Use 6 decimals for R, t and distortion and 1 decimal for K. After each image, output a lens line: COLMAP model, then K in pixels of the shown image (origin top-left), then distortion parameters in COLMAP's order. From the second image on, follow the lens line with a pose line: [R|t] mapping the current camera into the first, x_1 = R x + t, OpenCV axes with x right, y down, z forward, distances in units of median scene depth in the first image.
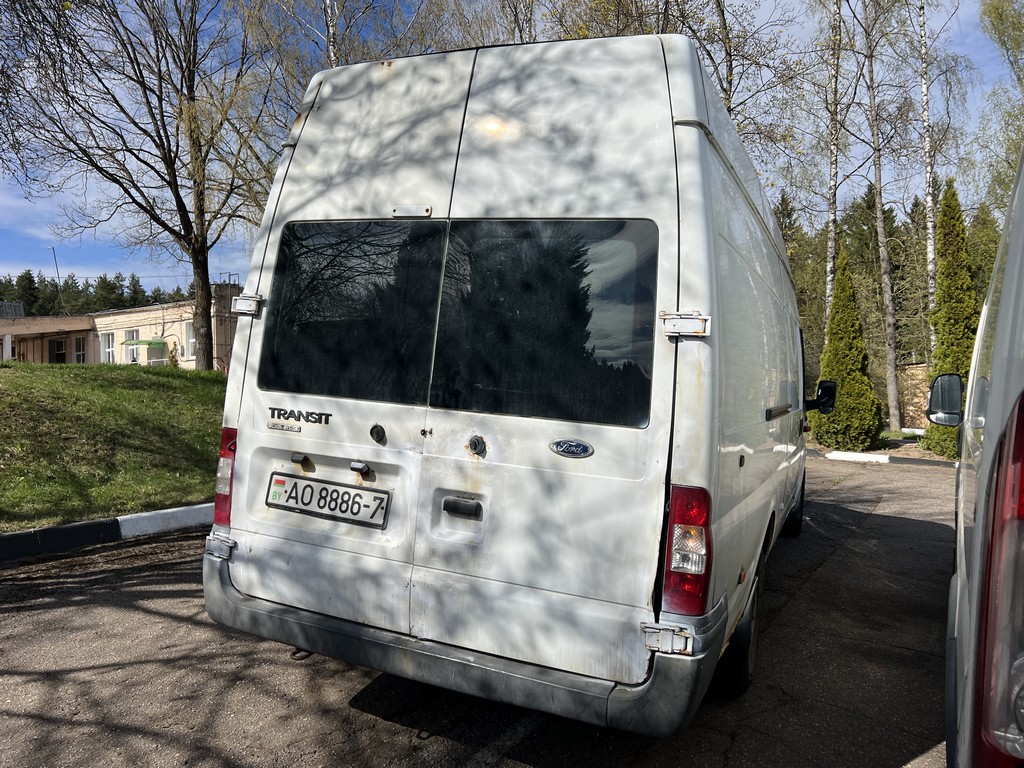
lens RADIAL K [[762.0, 0, 512.0], [0, 762.0, 384.0], [0, 0, 1]] dist [0.108465, -0.228176]
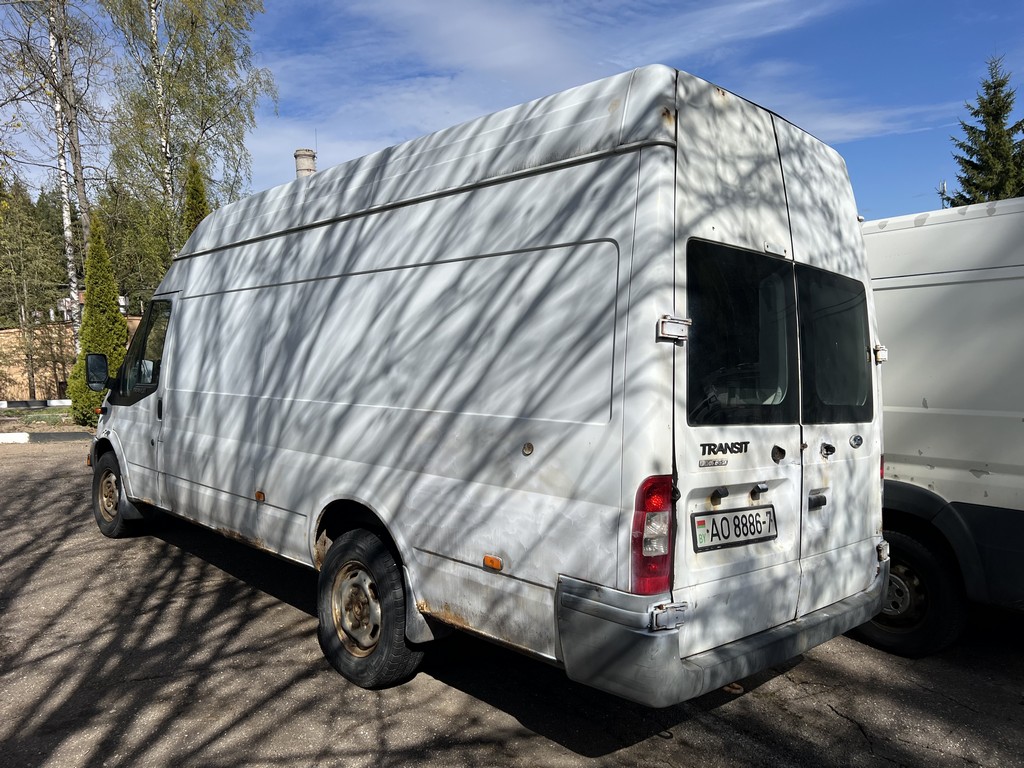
lens RADIAL K [[762.0, 0, 512.0], [0, 762.0, 384.0], [0, 0, 1]] dist [0.108465, -0.228176]
pose [[0.401181, -0.064211, 0.913746, -1.349527], [0.011017, 0.997806, 0.065281, -0.111609], [-0.915933, -0.016123, 0.401008, 0.927419]]
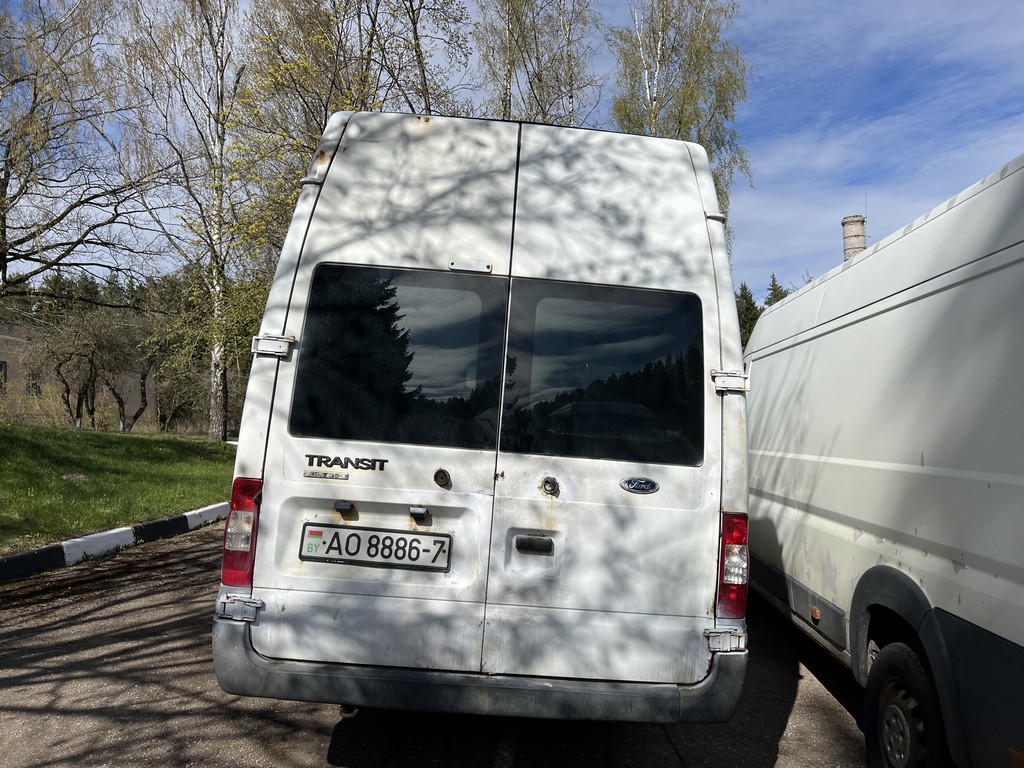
lens RADIAL K [[762.0, 0, 512.0], [0, 762.0, 384.0], [0, 0, 1]] dist [0.108465, -0.228176]
pose [[0.902001, 0.013740, 0.431515, -0.547054], [0.000104, 0.999487, -0.032043, -0.029185], [-0.431734, 0.028947, 0.901537, 0.033521]]
